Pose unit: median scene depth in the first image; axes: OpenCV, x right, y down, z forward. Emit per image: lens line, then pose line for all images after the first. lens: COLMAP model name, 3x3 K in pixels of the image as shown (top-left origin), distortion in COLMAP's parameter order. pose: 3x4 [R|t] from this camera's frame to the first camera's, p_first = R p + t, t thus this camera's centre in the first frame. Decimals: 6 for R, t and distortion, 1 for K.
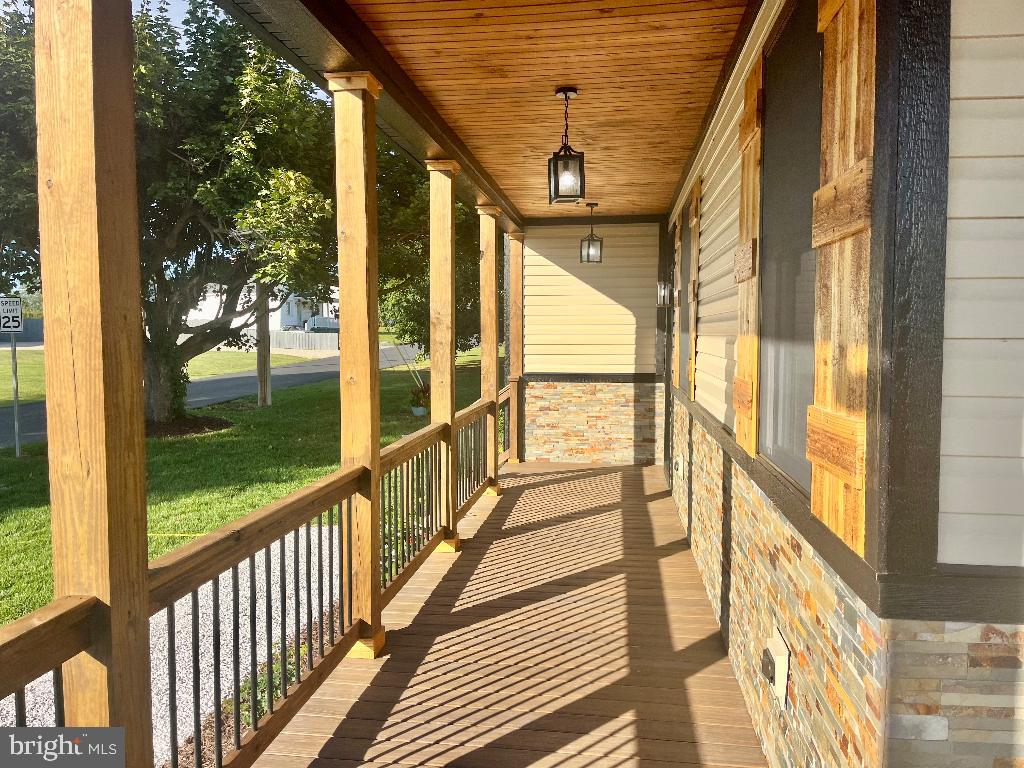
lens RADIAL K [[772.9, 0, 507.8], [0, 772.9, 379.5], [0, 0, 1]] dist [0.058365, -0.075076]
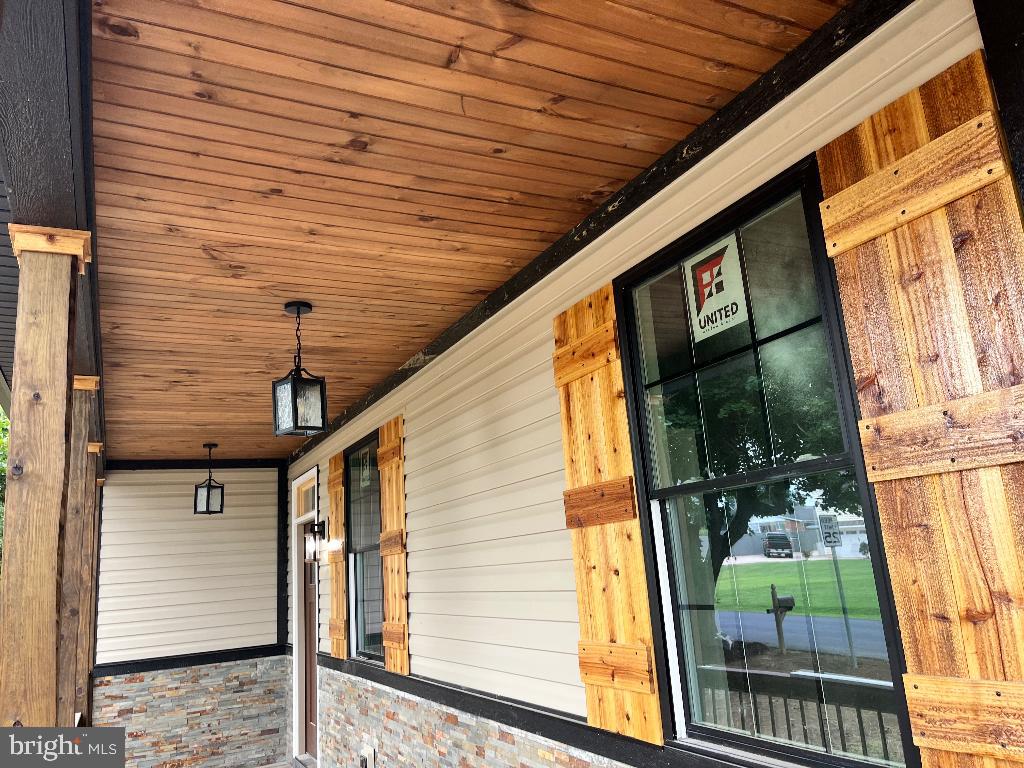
lens RADIAL K [[772.9, 0, 513.9], [0, 772.9, 391.1], [0, 0, 1]] dist [0.058365, -0.075076]
pose [[0.814235, 0.068760, 0.576449, -0.104403], [0.107265, 0.958045, -0.265790, -0.018455], [-0.570539, 0.278248, 0.772698, 0.124357]]
